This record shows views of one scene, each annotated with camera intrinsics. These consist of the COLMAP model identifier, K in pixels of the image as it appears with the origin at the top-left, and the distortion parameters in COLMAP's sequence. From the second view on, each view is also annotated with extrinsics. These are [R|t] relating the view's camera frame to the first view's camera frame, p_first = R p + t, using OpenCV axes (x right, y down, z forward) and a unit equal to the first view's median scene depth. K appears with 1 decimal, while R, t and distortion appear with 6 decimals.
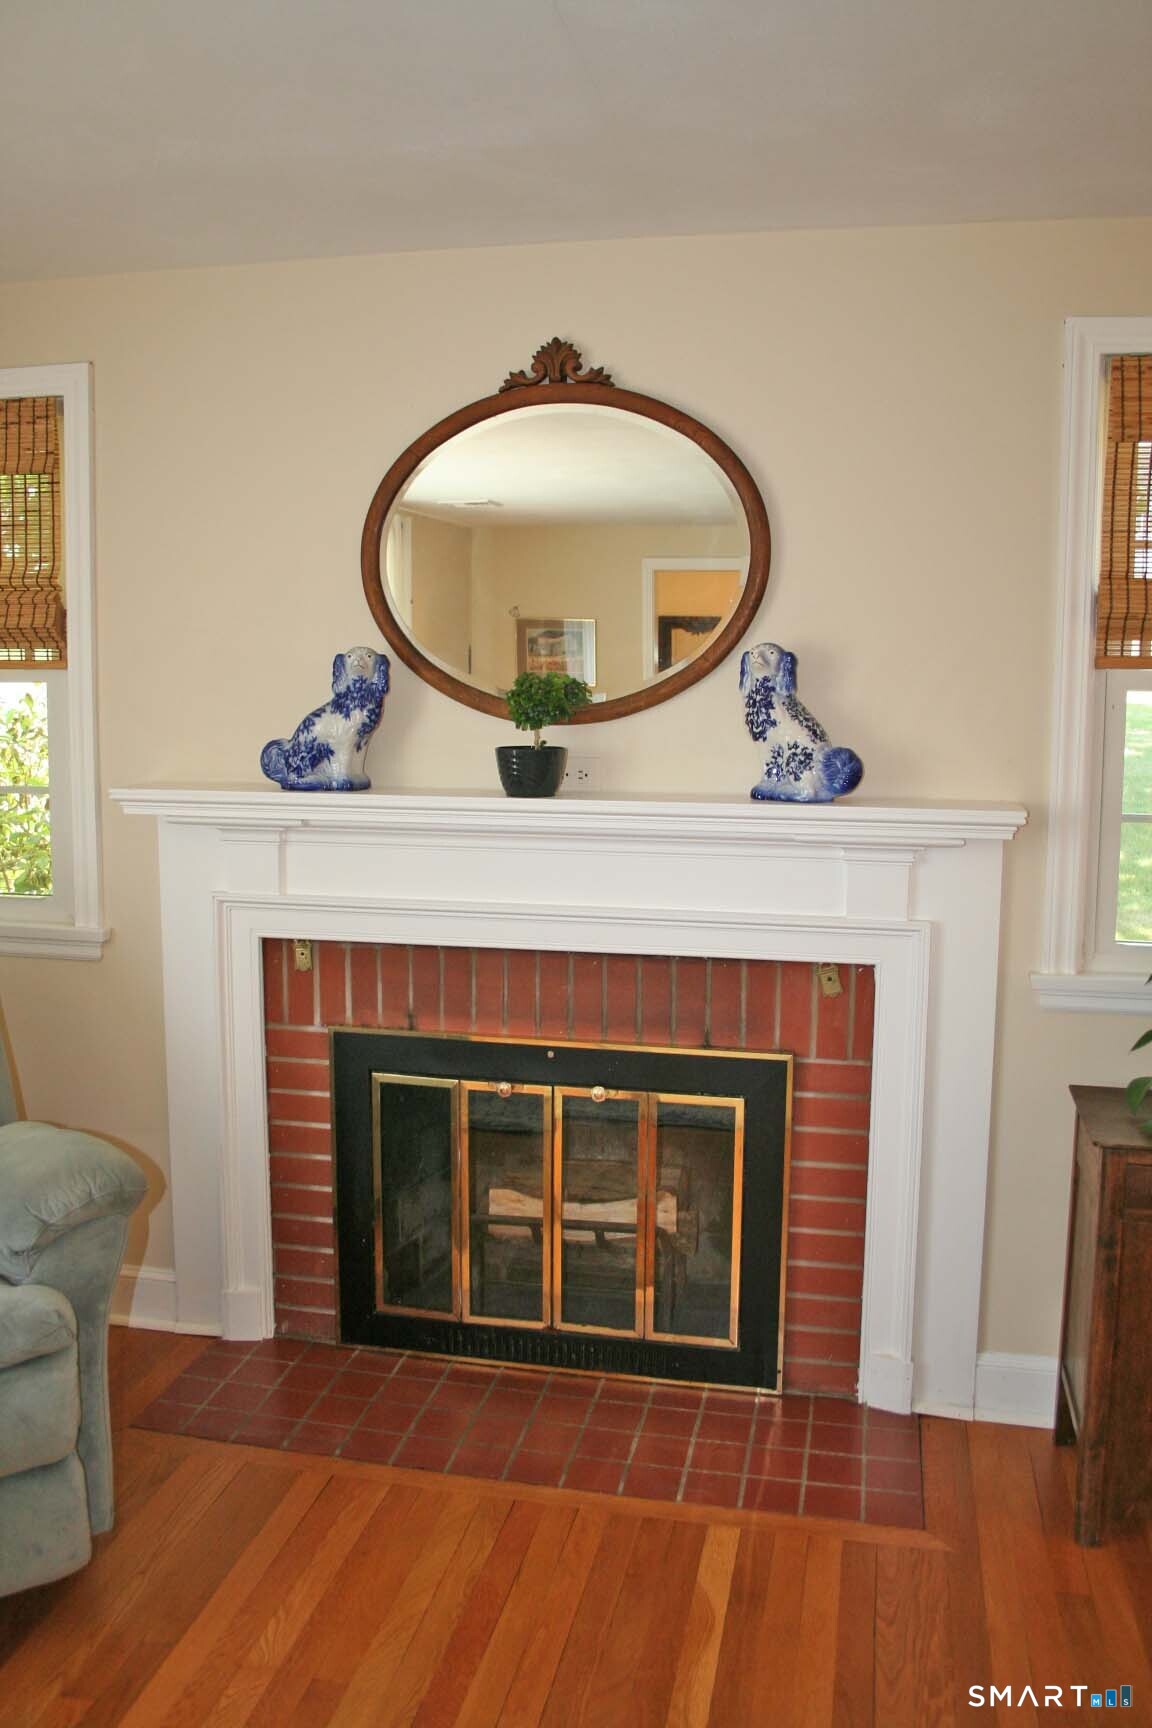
lens RADIAL K [[1446.9, 0, 578.0], [0, 1446.9, 816.3], [0, 0, 1]] dist [-0.202817, 0.291662]
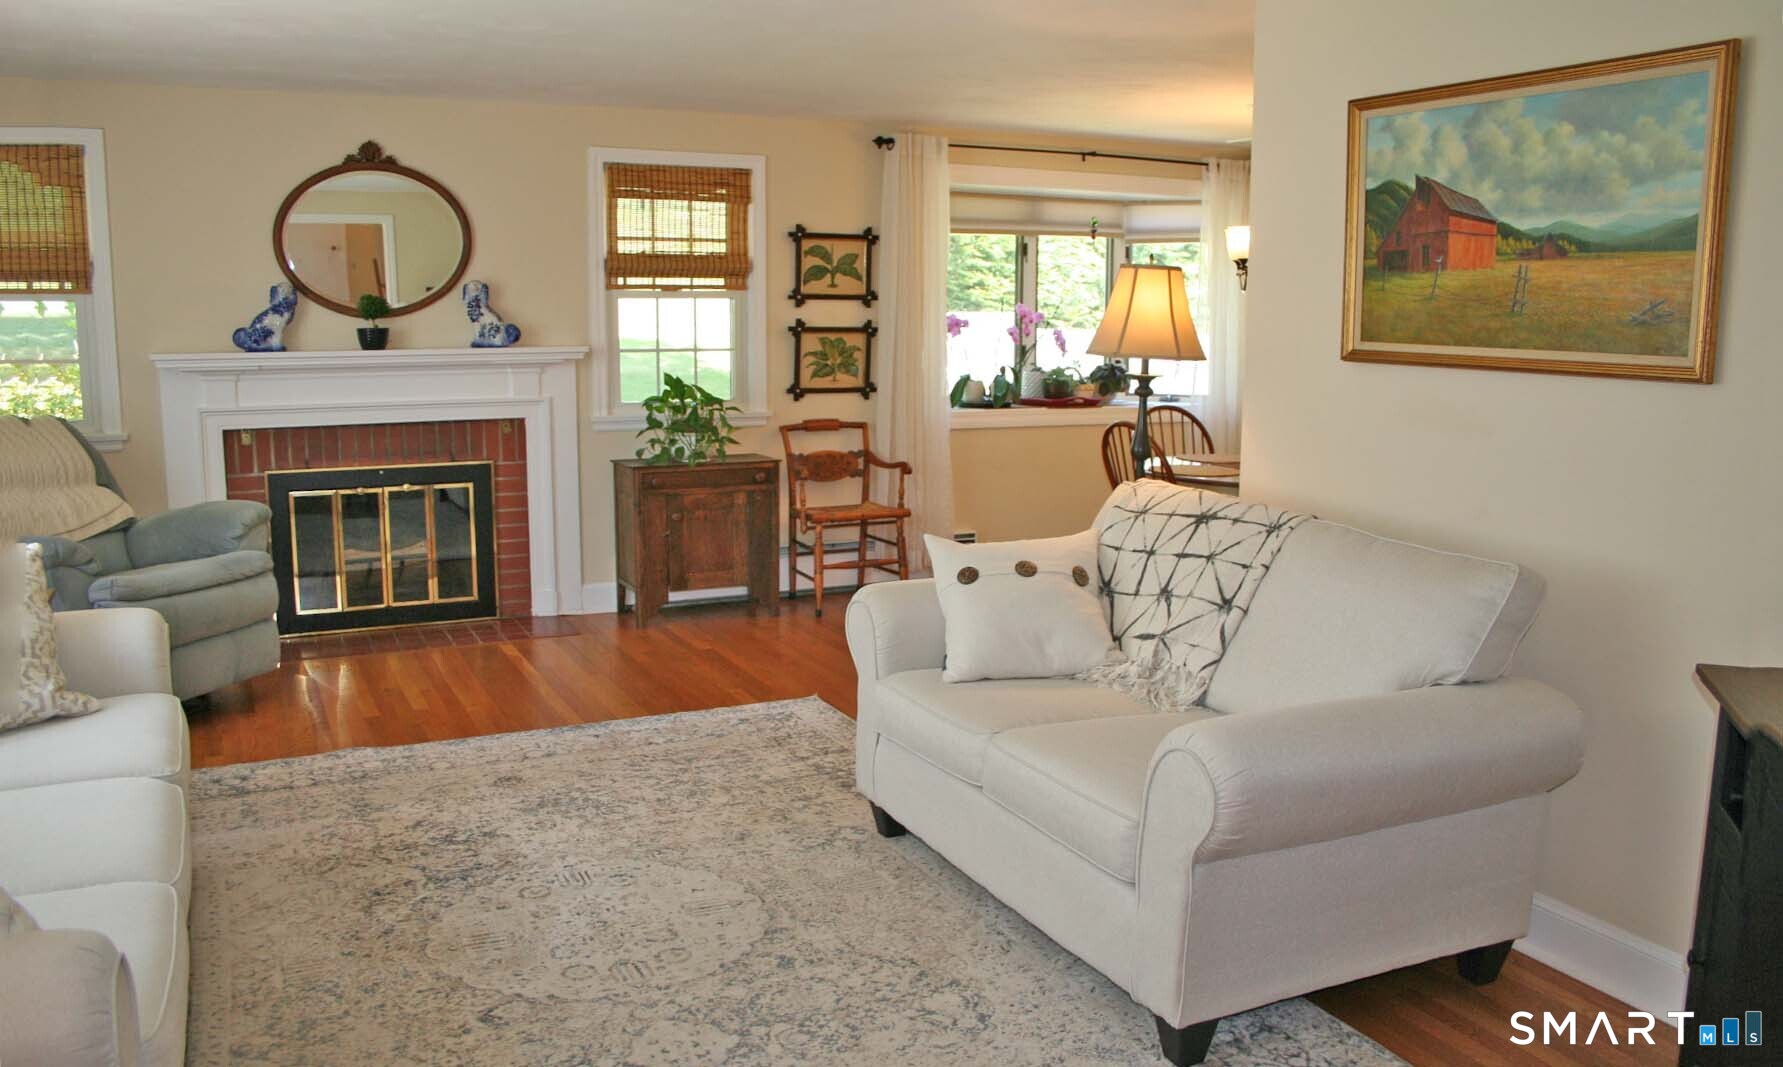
lens RADIAL K [[1467.1, 0, 891.5], [0, 1467.1, 533.5], [0, 0, 1]] dist [-0.016910, 0.005991]
pose [[0.783957, -0.105880, 0.611719, -0.800237], [0.072818, 0.994230, 0.078766, 0.144290], [-0.616530, -0.017206, 0.787144, -1.247050]]
